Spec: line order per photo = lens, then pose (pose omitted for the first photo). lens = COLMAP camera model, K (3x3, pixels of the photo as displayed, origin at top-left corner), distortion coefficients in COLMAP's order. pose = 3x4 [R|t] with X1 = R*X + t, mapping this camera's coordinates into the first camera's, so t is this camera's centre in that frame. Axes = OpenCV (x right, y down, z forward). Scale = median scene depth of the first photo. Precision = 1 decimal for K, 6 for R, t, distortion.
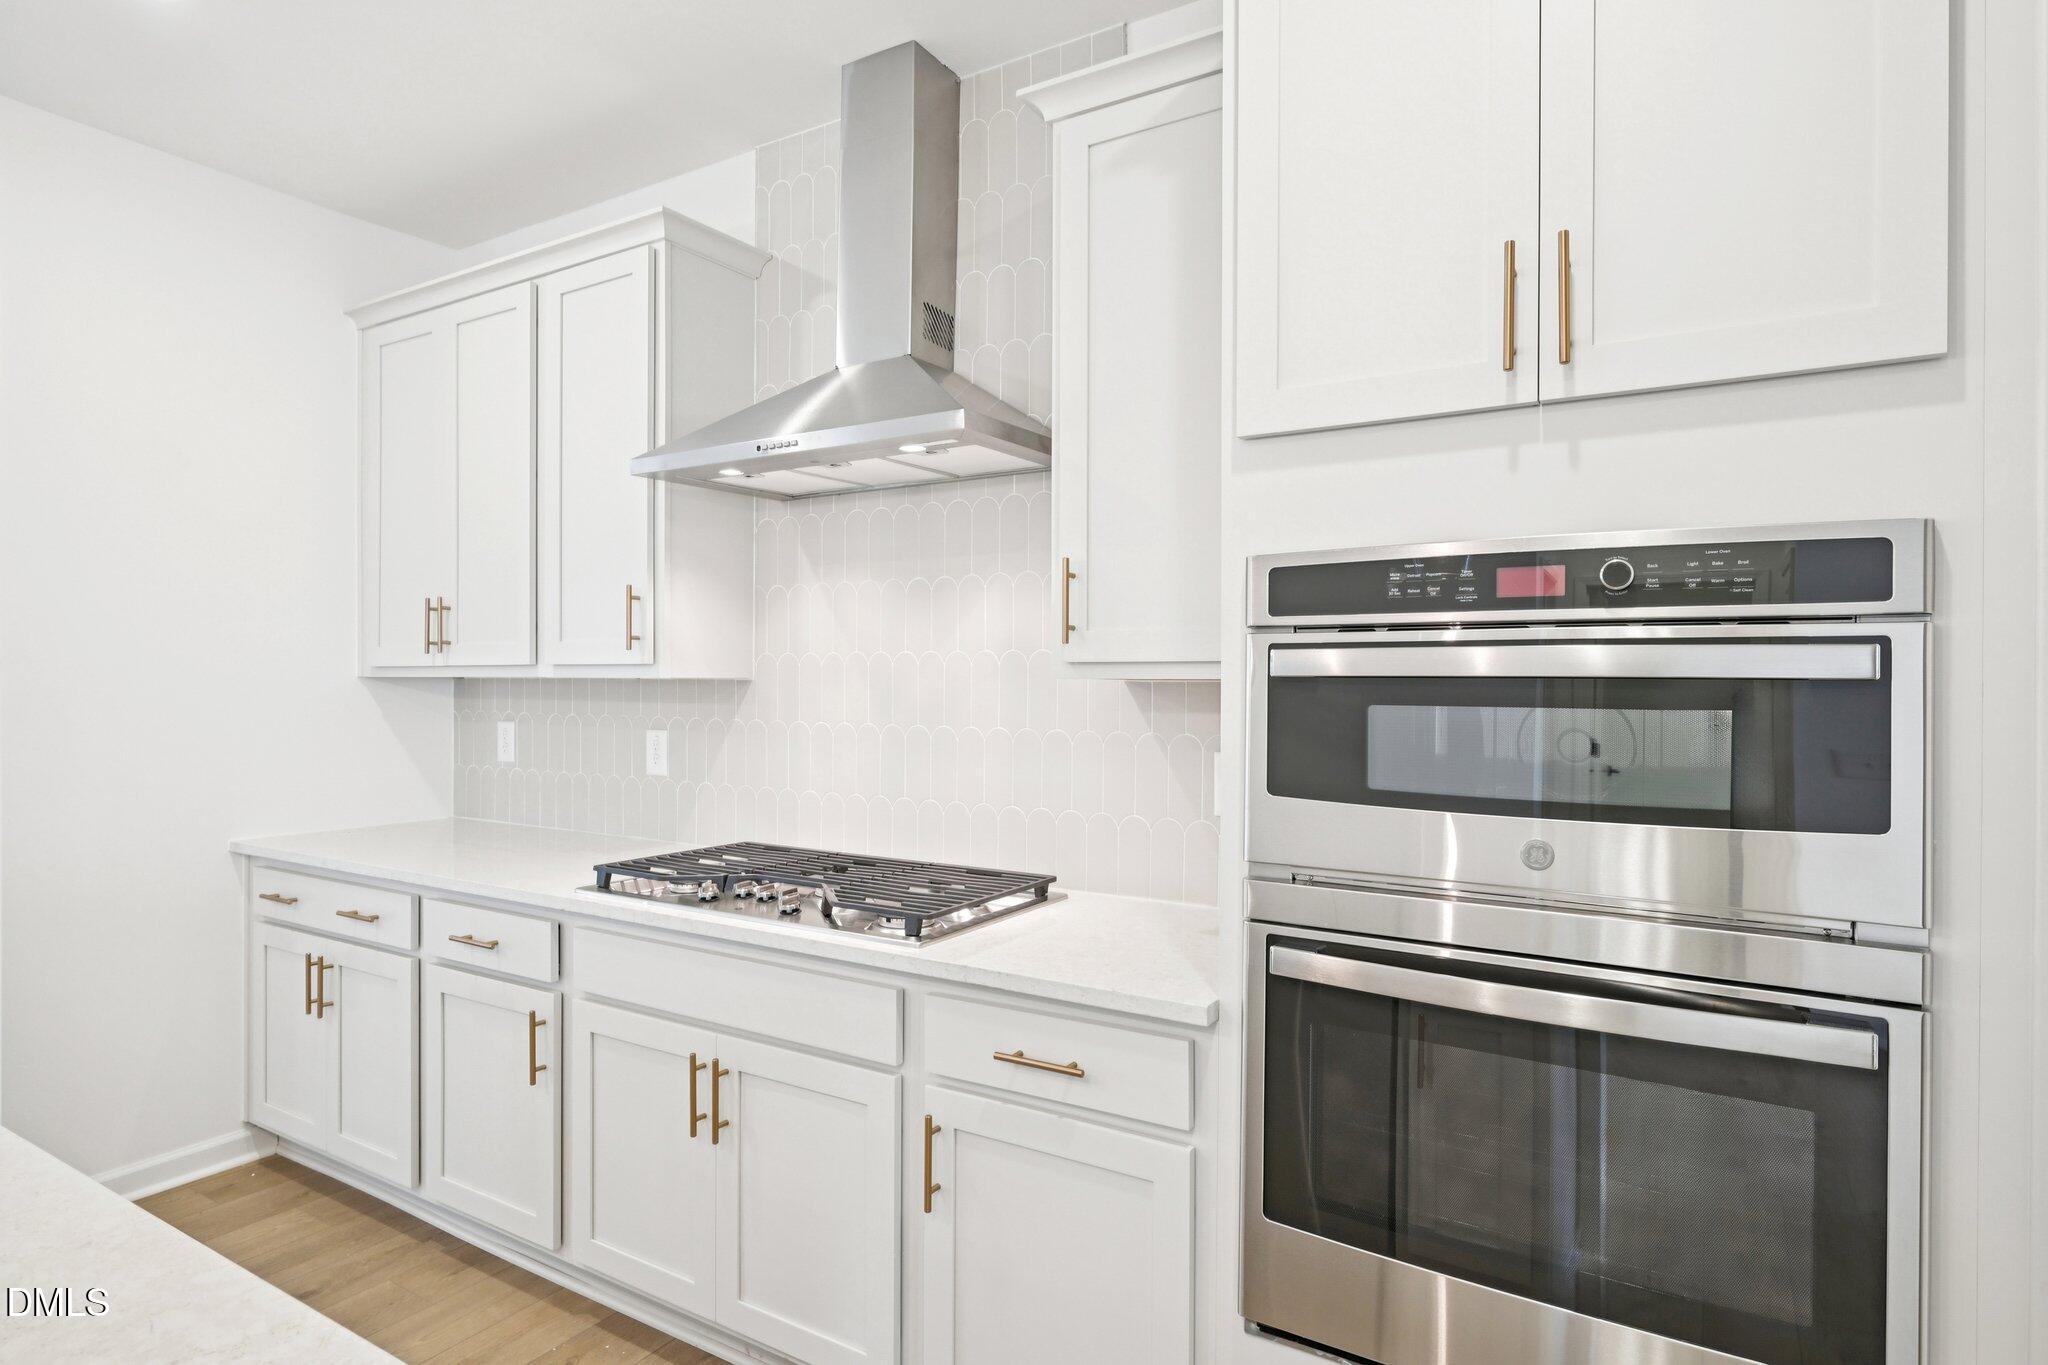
lens RADIAL K [[1102.6, 0, 1018.1], [0, 1102.6, 683.3], [0, 0, 1]] dist [-0.006173, -0.000285]
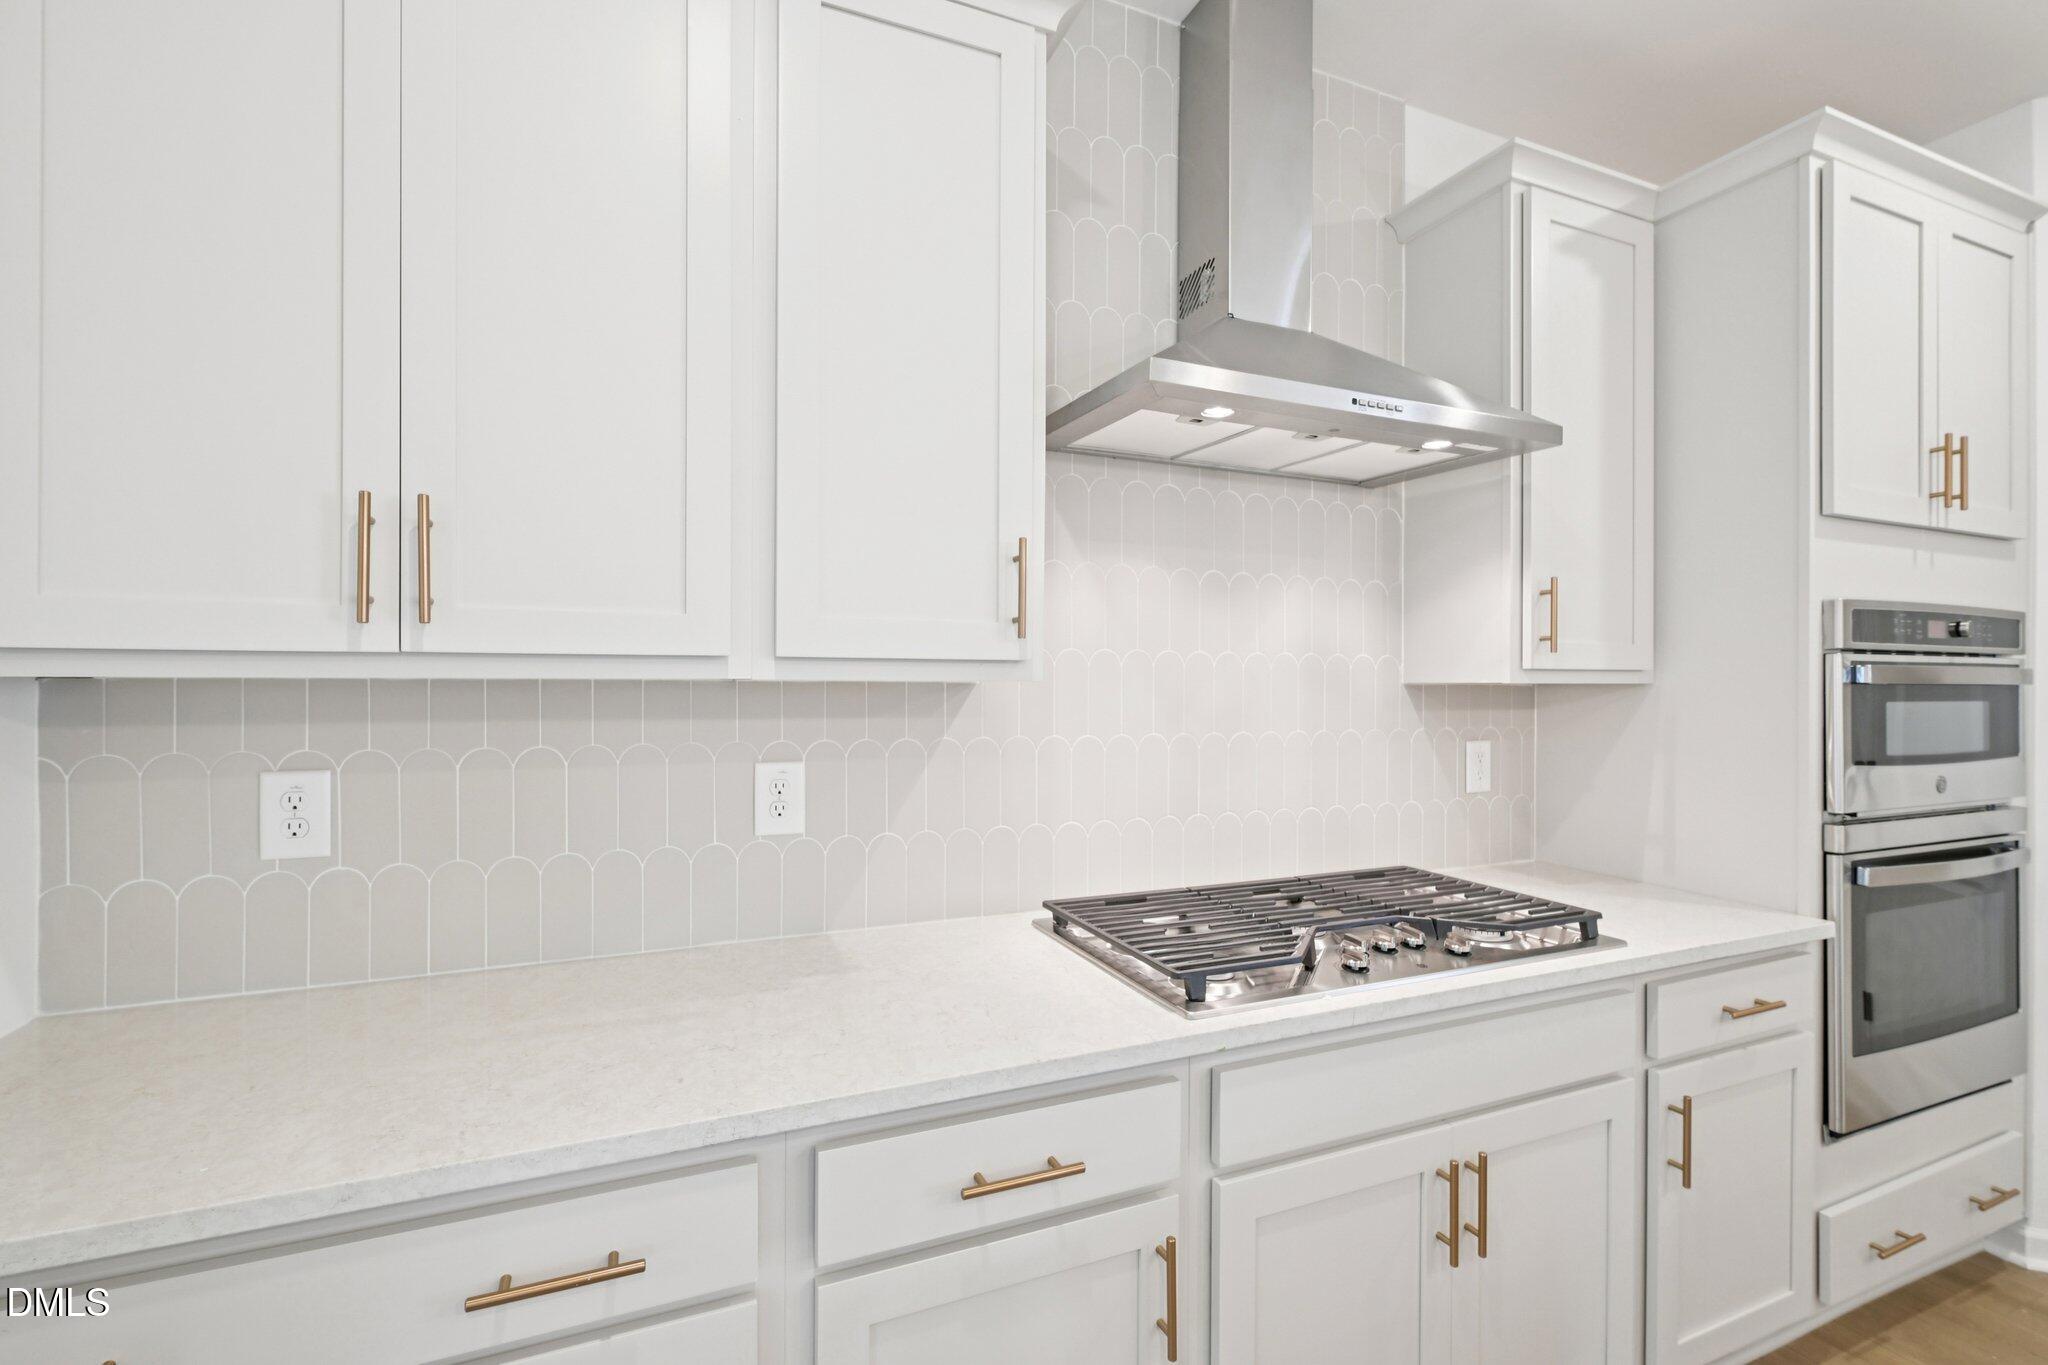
lens RADIAL K [[919.5, 0, 1012.4], [0, 919.5, 677.9], [0, 0, 1]] dist [-0.002401, -0.000676]
pose [[0.573569, 0.001482, 0.819156, -1.373514], [-0.000823, 0.999999, -0.001233, -0.010590], [-0.819157, 0.000032, 0.573570, 1.194038]]
